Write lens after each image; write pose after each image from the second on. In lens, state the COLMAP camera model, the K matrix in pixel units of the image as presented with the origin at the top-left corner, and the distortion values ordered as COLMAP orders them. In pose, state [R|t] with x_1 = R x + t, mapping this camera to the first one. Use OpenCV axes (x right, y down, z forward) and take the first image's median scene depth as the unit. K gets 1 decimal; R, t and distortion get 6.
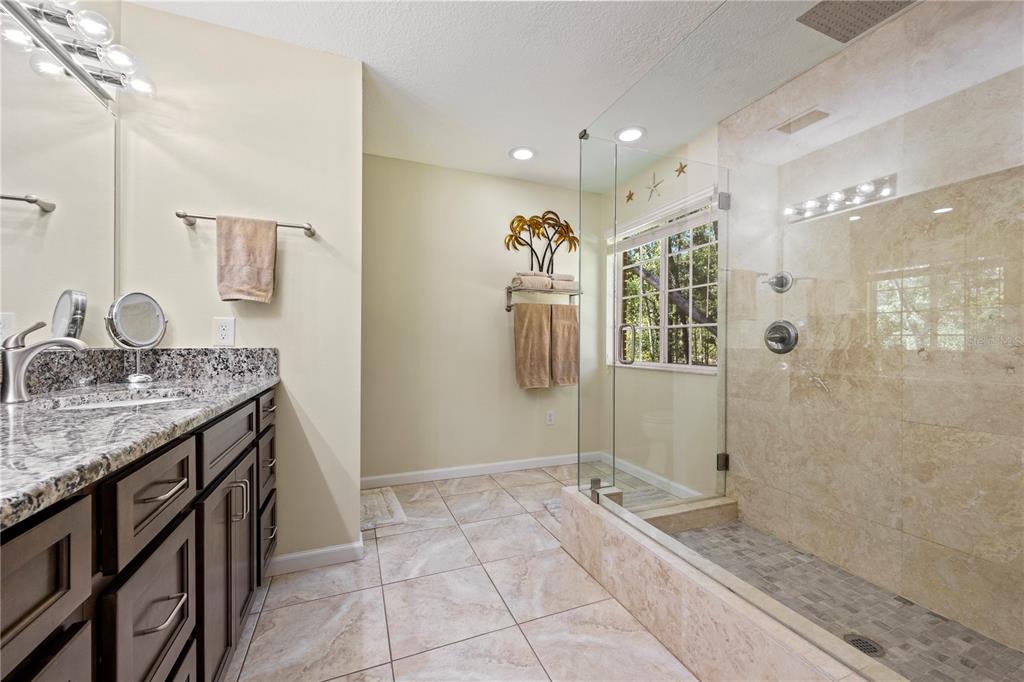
lens RADIAL K [[404.7, 0, 513.5], [0, 404.7, 342.4], [0, 0, 1]] dist [-0.000468, -0.000021]
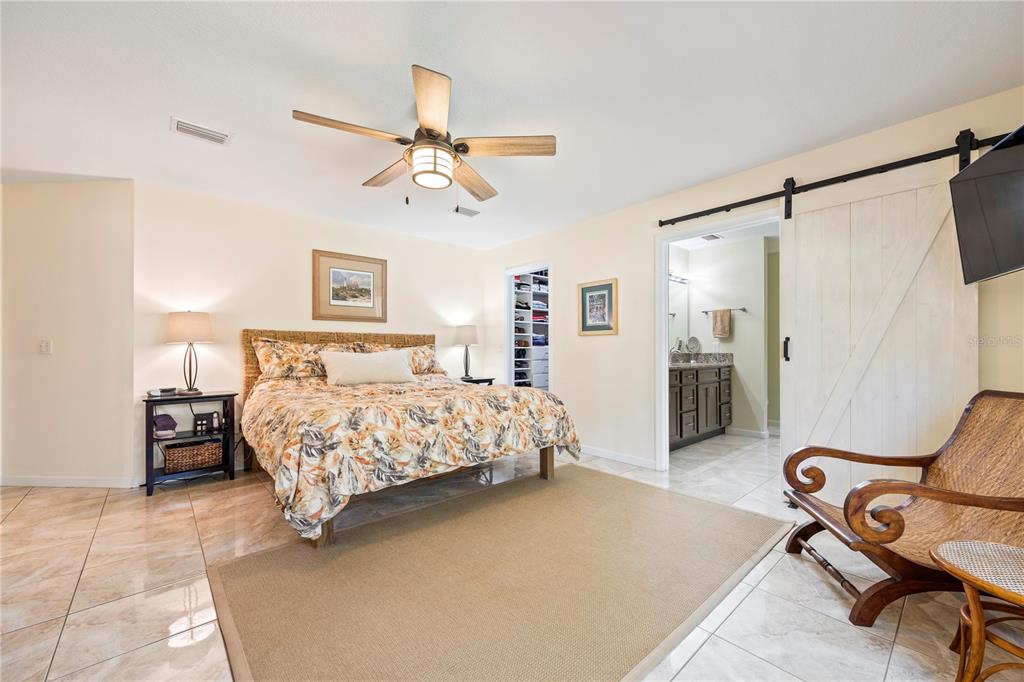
lens RADIAL K [[404.7, 0, 511.8], [0, 404.7, 345.7], [0, 0, 1]] dist [-0.000468, -0.000021]
pose [[0.333098, -0.014019, -0.942788, 1.659420], [0.007393, 0.999898, -0.012256, -0.014787], [0.942863, -0.002888, 0.333167, -1.472969]]
